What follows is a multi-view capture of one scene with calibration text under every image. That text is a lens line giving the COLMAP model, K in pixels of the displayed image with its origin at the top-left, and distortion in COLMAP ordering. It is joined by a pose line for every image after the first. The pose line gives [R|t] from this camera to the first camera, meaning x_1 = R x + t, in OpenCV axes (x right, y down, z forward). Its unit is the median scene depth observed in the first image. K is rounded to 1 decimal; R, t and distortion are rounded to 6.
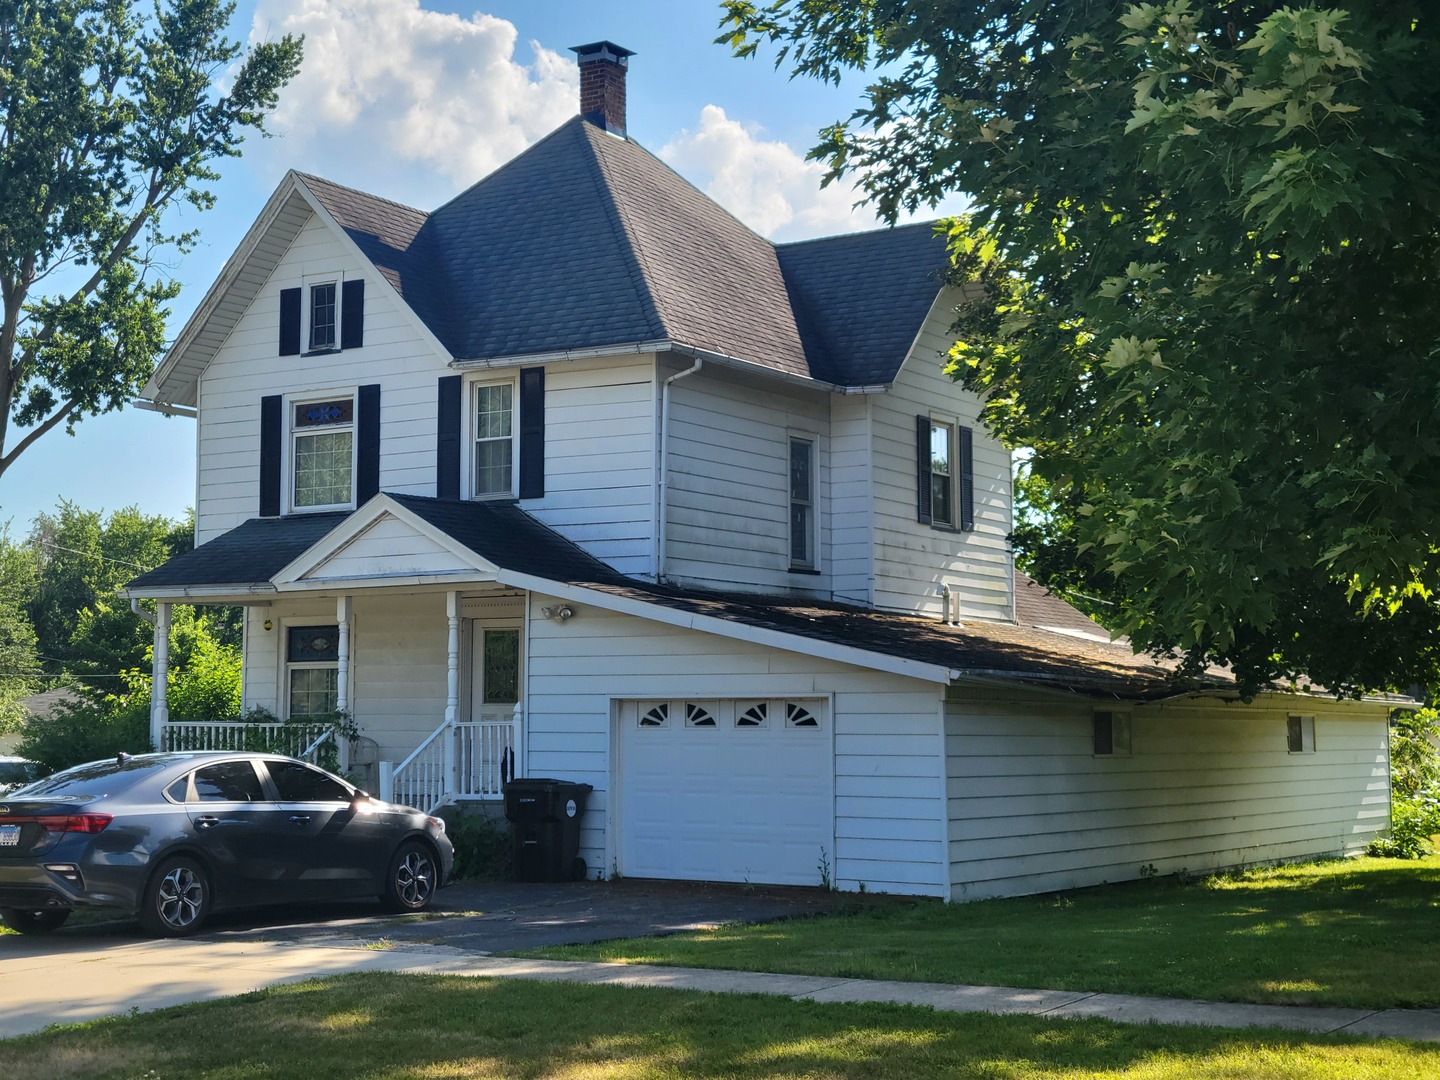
lens RADIAL K [[2201.6, 0, 720.0], [0, 2201.6, 540.0], [0, 0, 1]] dist [0.027135, 0.028243]
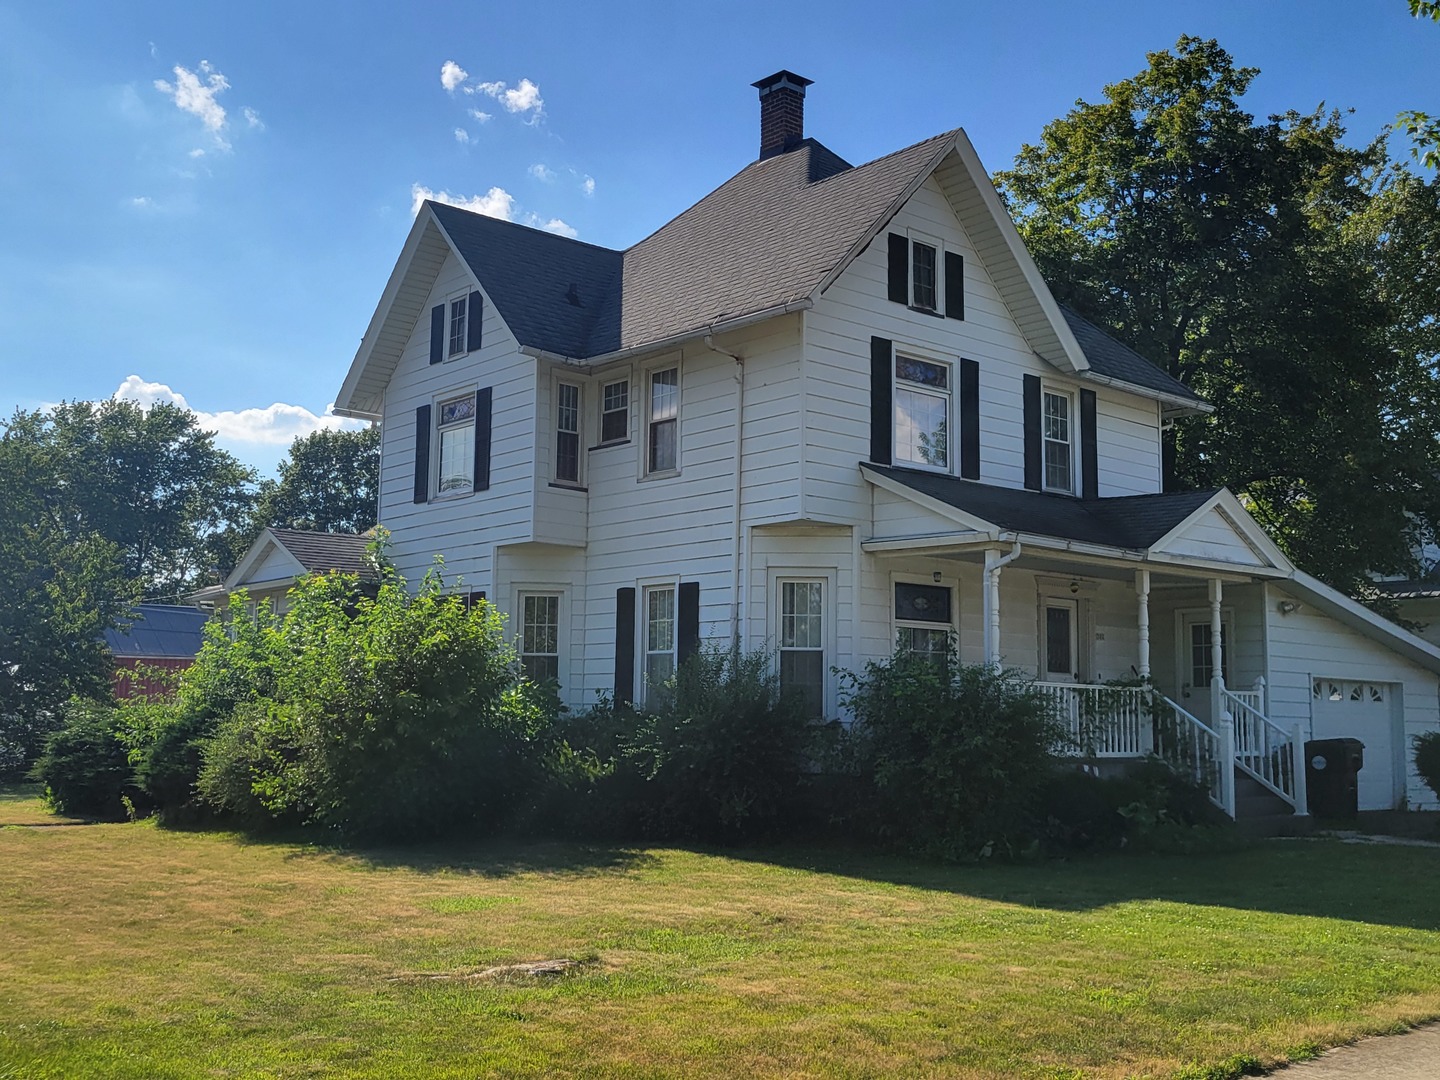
lens RADIAL K [[1579.3, 0, 720.0], [0, 1579.3, 540.0], [0, 0, 1]] dist [0.041605, -0.009526]
pose [[0.293292, 0.118575, 0.948641, -0.893316], [-0.093788, 0.991061, -0.094880, 0.095830], [-0.951411, -0.061144, 0.301791, 0.885662]]
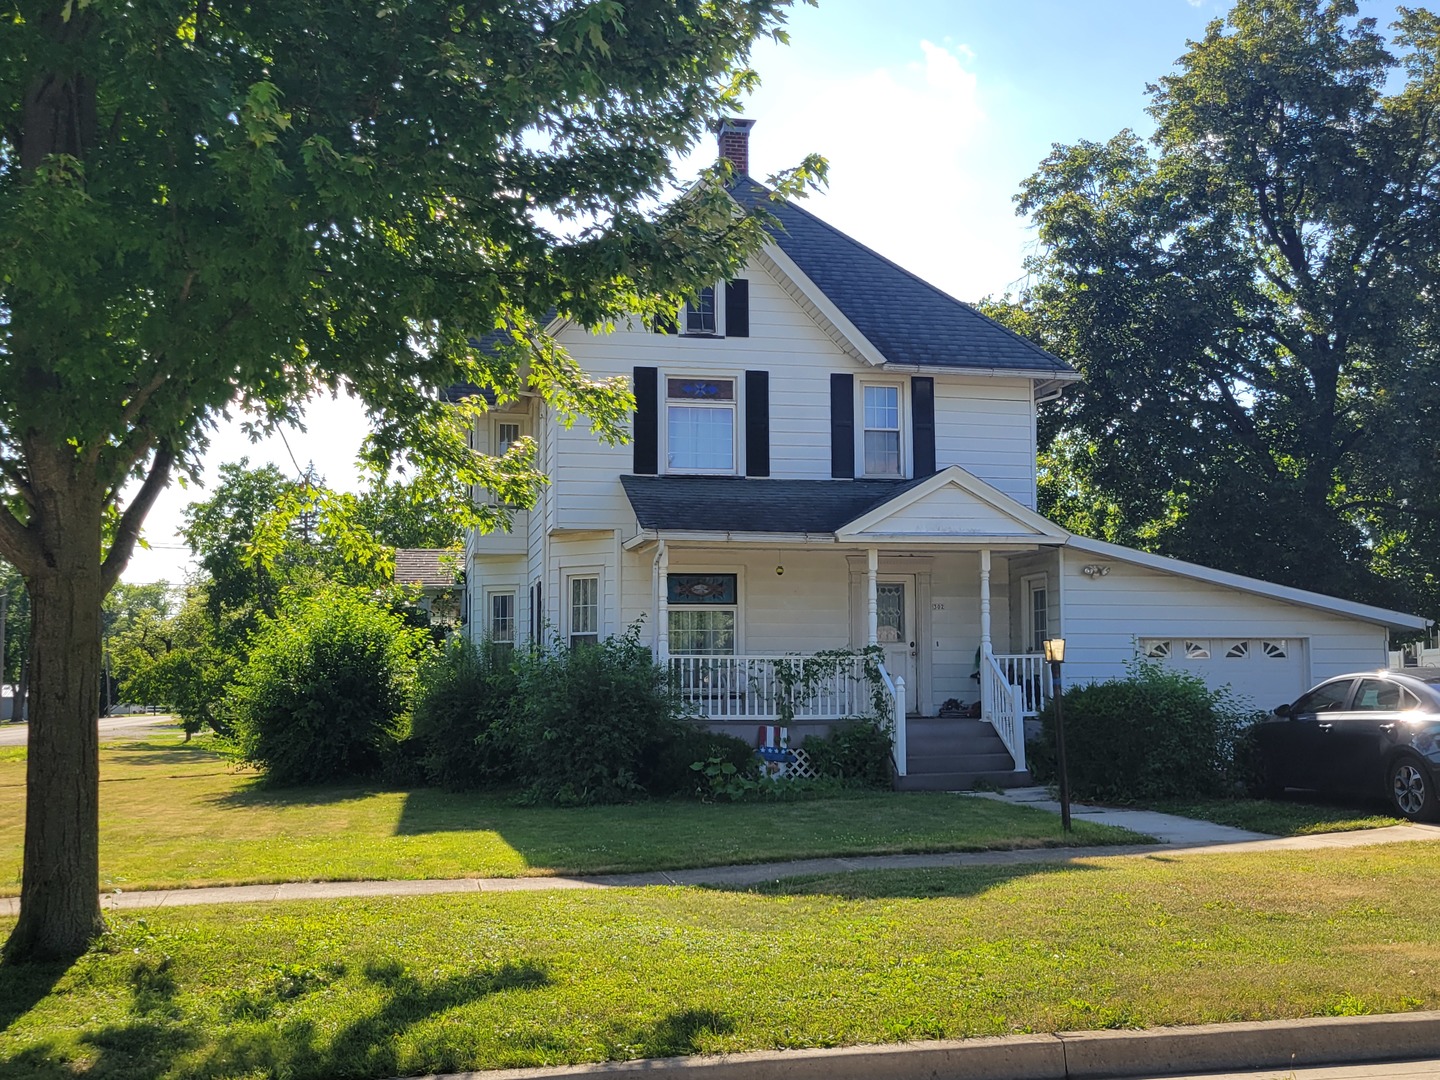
lens RADIAL K [[1579.3, 0, 720.0], [0, 1579.3, 540.0], [0, 0, 1]] dist [0.041605, -0.009526]
pose [[0.723819, 0.059499, 0.687420, -0.749901], [-0.051790, 0.998150, -0.031862, 0.047831], [-0.688044, -0.012539, 0.725561, 0.403325]]
